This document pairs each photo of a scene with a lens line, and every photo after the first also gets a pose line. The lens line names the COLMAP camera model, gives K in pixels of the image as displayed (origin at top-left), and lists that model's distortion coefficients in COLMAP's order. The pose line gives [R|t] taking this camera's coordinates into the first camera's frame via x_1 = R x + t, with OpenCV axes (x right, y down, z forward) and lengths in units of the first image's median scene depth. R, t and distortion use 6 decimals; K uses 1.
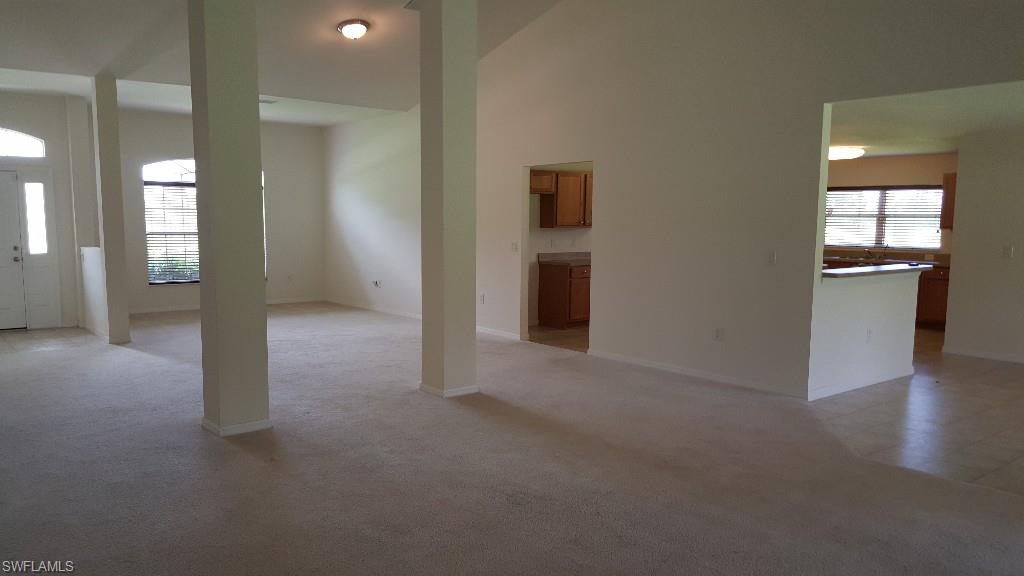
lens RADIAL K [[772.7, 0, 509.9], [0, 772.7, 289.9], [0, 0, 1]] dist [0.038226, -0.003314]
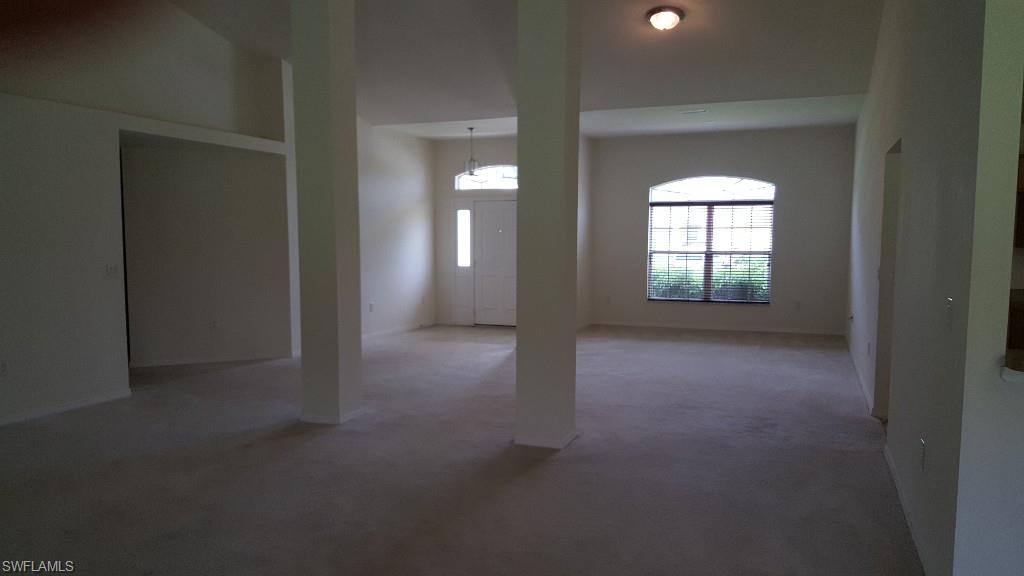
lens RADIAL K [[772.7, 0, 509.8], [0, 772.7, 290.4], [0, 0, 1]] dist [0.038226, -0.003314]
pose [[0.488247, 0.052992, -0.871095, 0.356757], [-0.075601, 0.996971, 0.018275, -0.025119], [0.869425, 0.056933, 0.490774, 0.323512]]
